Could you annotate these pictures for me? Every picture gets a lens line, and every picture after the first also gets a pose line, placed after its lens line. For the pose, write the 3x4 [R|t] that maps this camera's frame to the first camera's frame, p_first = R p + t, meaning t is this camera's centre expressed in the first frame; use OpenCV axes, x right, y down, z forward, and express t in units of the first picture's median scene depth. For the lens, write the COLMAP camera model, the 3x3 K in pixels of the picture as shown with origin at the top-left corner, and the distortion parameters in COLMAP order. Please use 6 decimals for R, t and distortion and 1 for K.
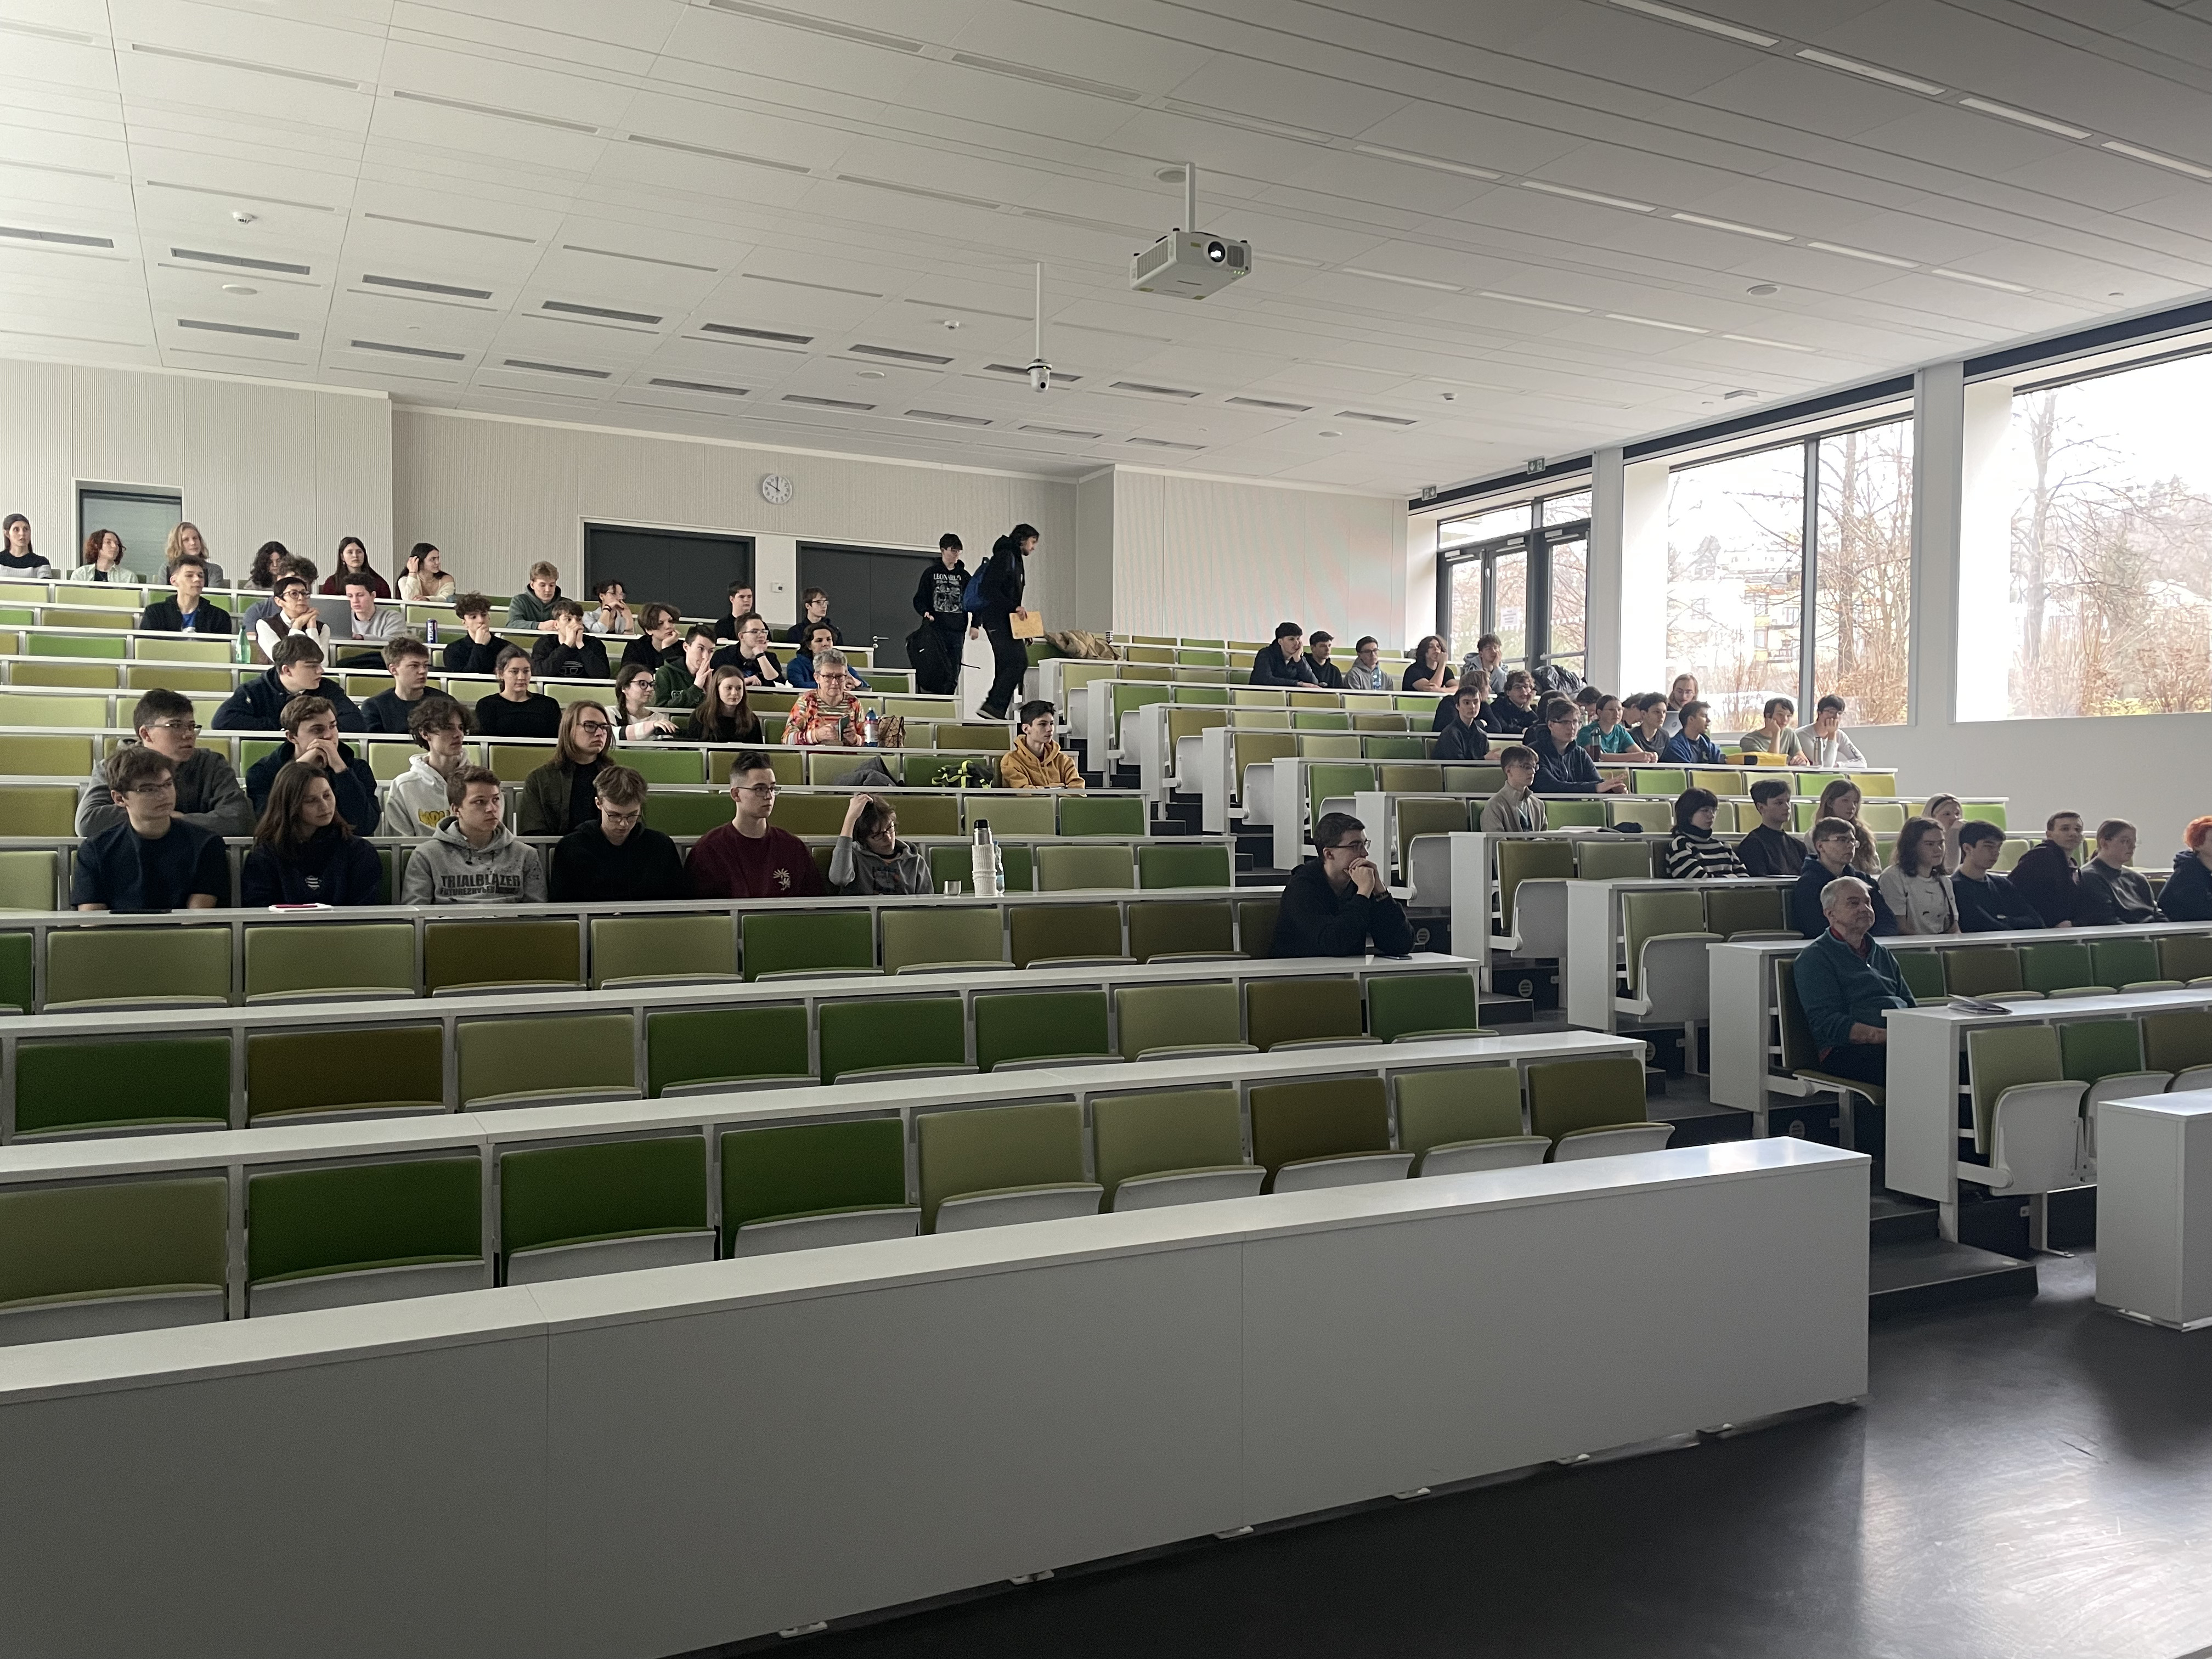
lens RADIAL K [[1665.9, 0, 1078.0], [0, 1665.9, 836.0], [0, 0, 1]] dist [0.131498, -0.224443]
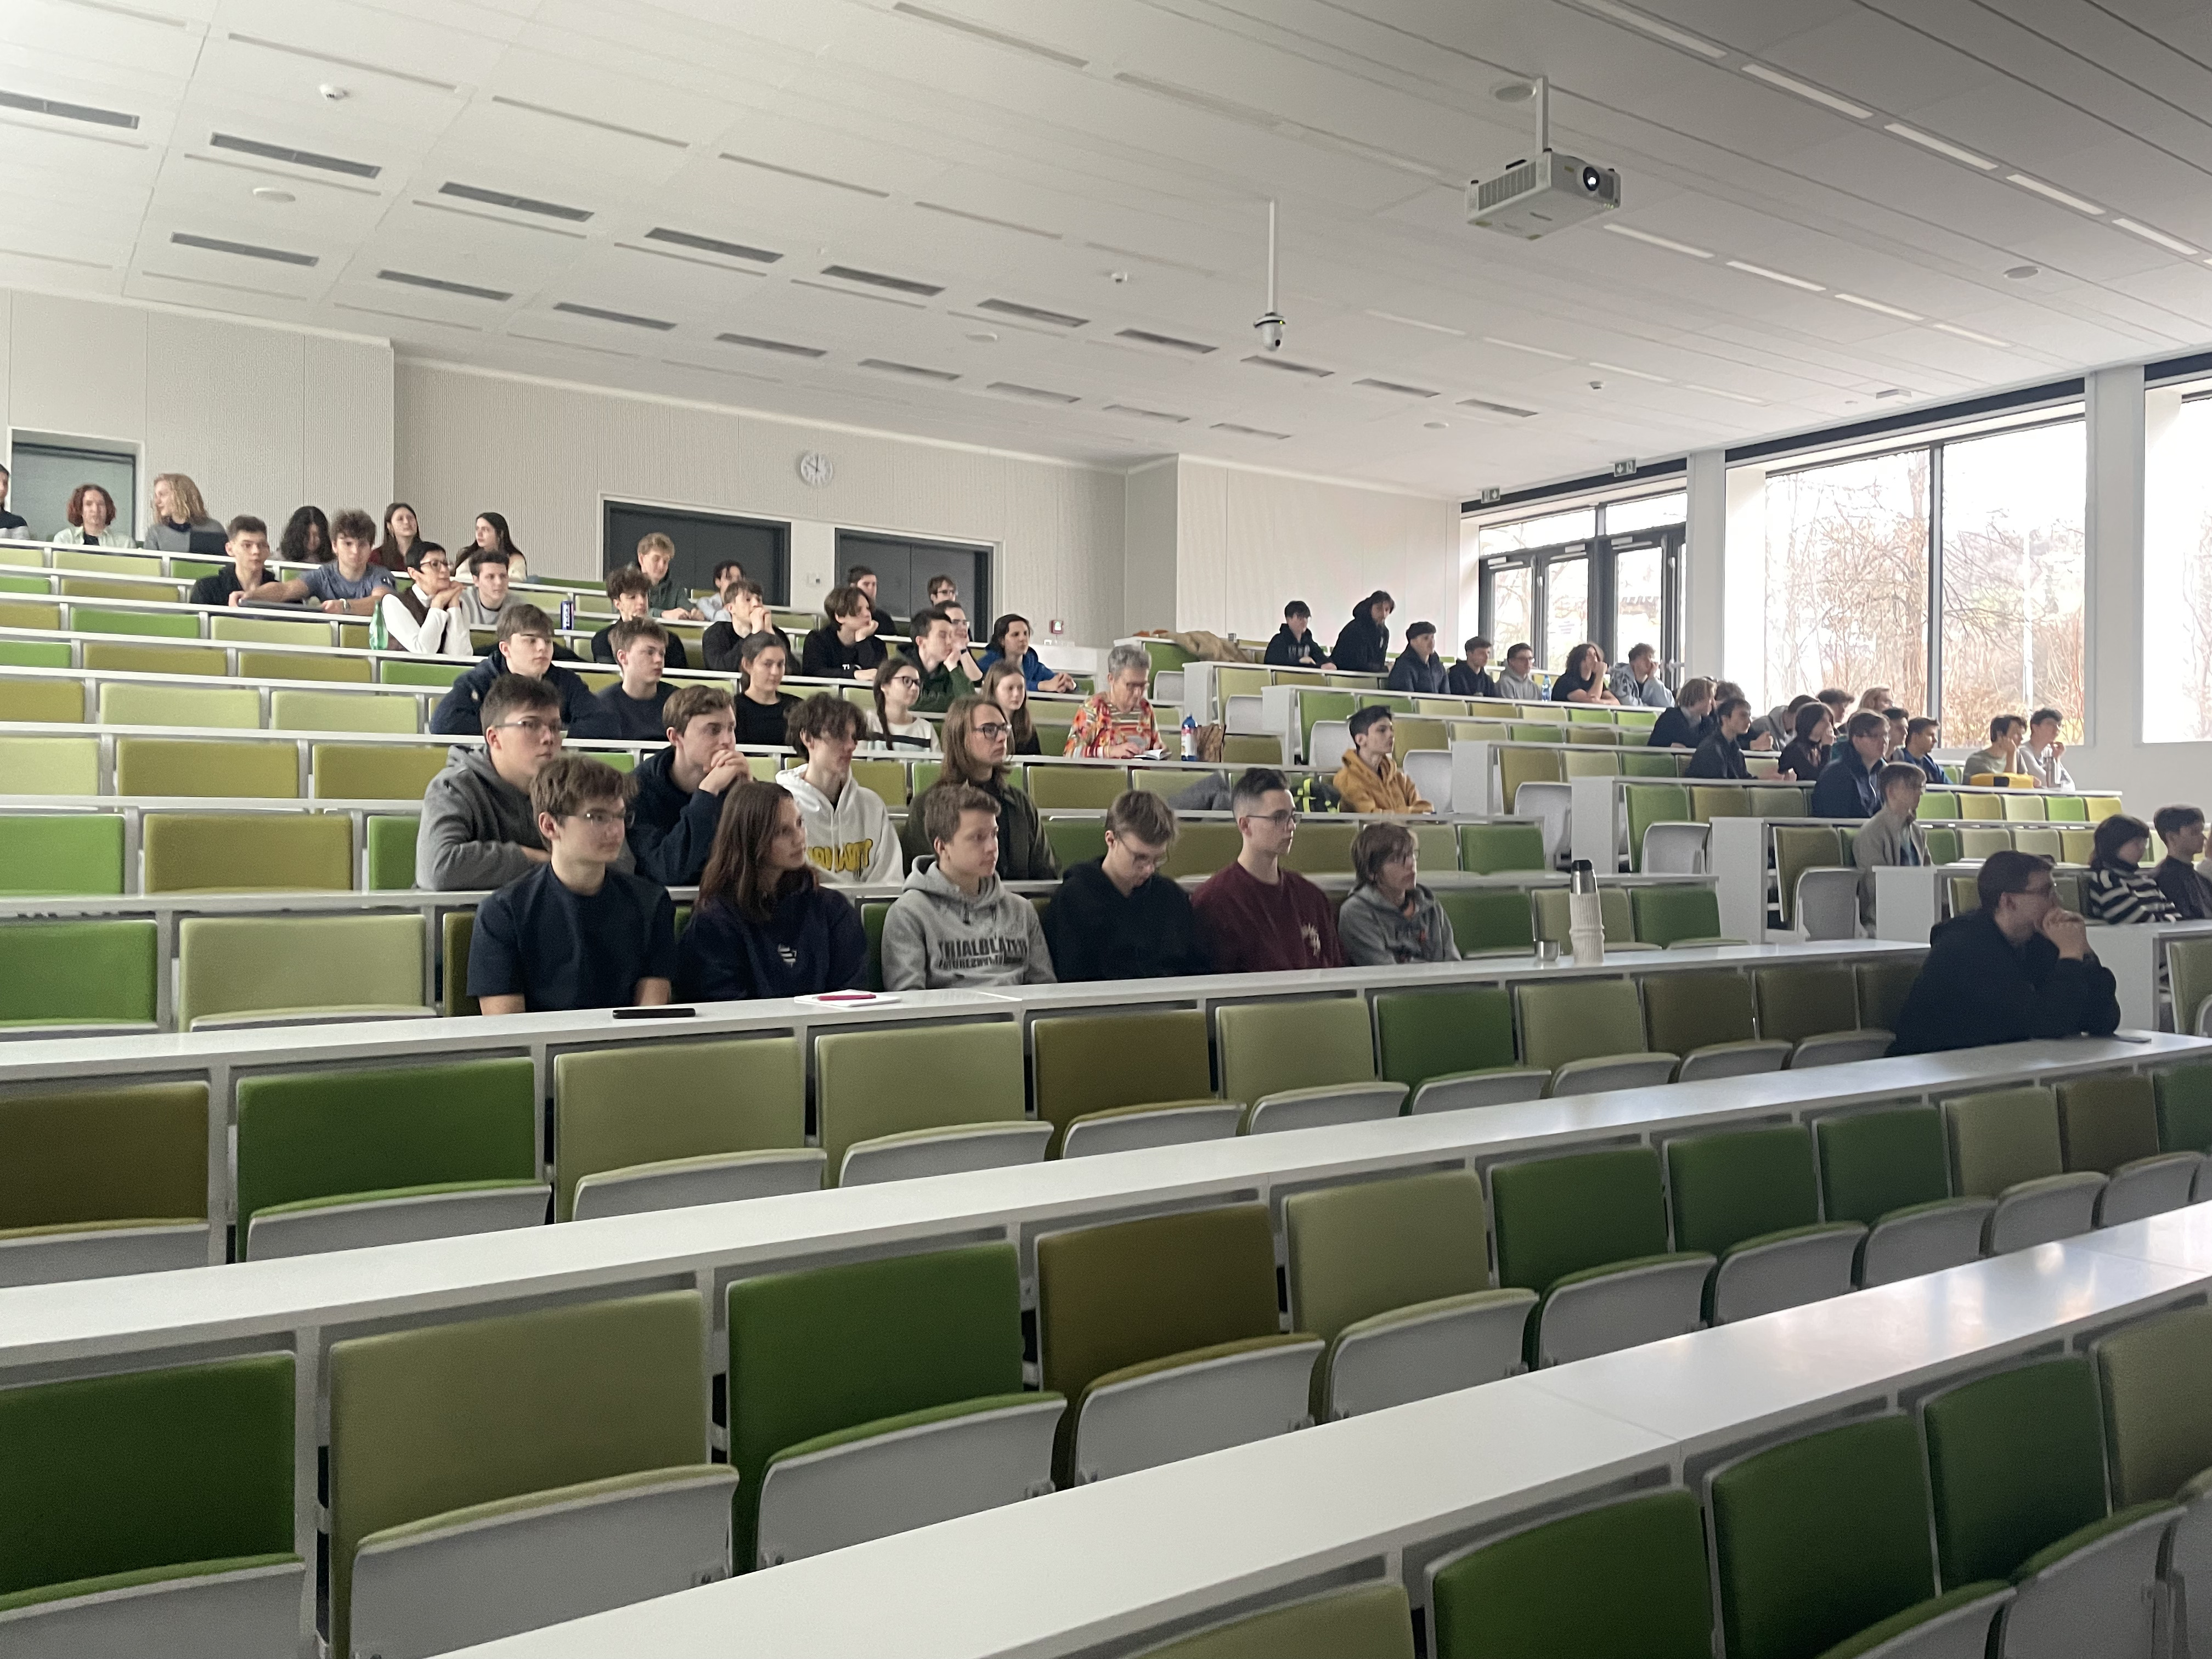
lens RADIAL K [[1689.8, 0, 1109.4], [0, 1689.8, 788.9], [0, 0, 1]] dist [0.133987, -0.223971]
pose [[0.992097, 0.004015, 0.125407, -0.174697], [0.000690, 0.999298, -0.037454, -0.006127], [-0.125470, 0.037245, 0.991398, 0.125227]]
